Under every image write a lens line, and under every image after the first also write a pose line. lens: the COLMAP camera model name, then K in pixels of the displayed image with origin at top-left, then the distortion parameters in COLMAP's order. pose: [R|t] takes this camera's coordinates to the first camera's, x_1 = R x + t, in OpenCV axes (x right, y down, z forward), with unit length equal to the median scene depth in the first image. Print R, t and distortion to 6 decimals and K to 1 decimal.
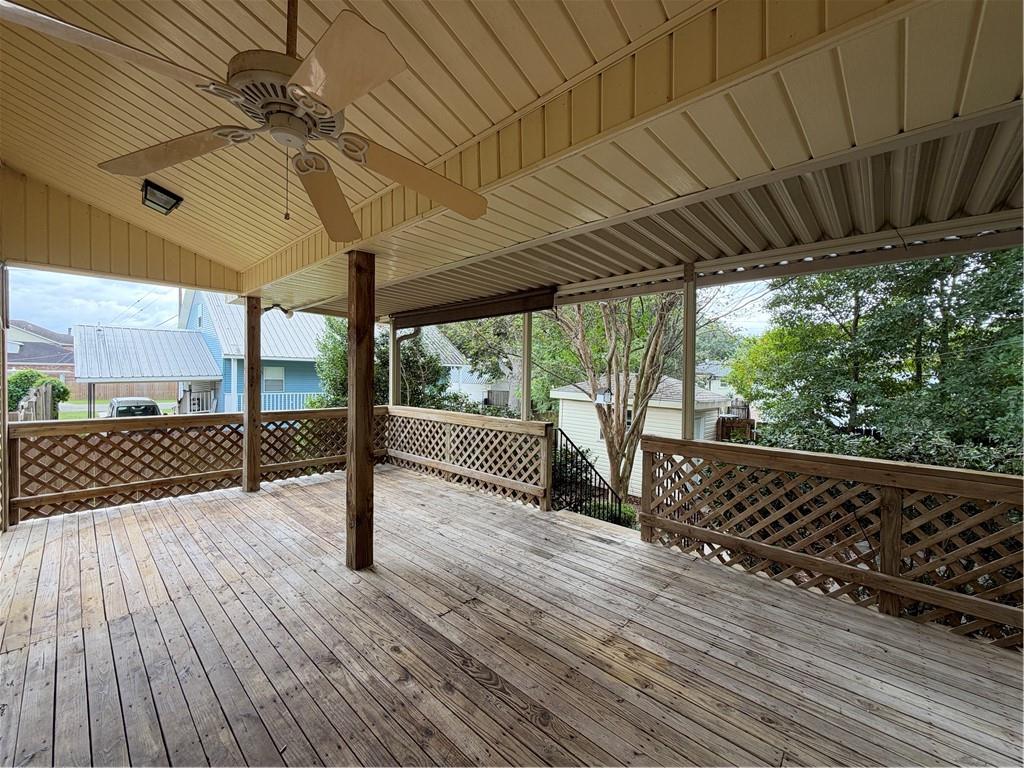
lens RADIAL K [[407.2, 0, 514.7], [0, 407.2, 384.9], [0, 0, 1]] dist [-0.001867, -0.000040]
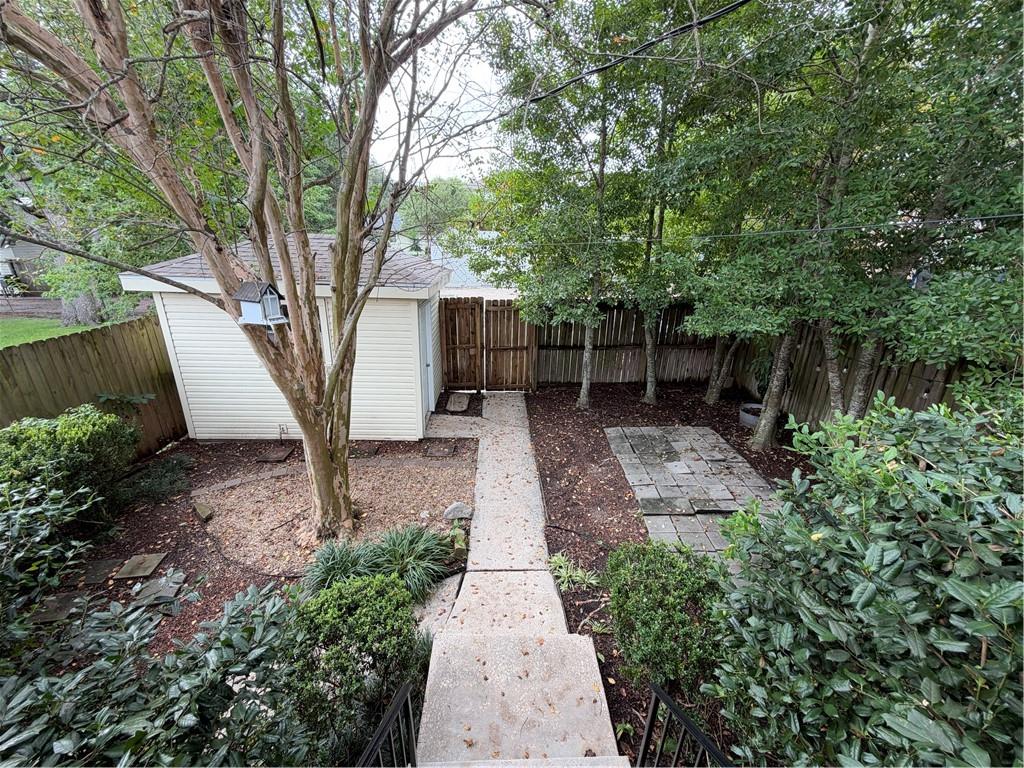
lens RADIAL K [[407.2, 0, 514.0], [0, 407.2, 386.9], [0, 0, 1]] dist [-0.001867, -0.000040]
pose [[0.719288, -0.248239, 0.648847, 0.111049], [0.007230, 0.936604, 0.350316, -0.032935], [-0.694674, -0.247287, 0.675482, 0.501908]]
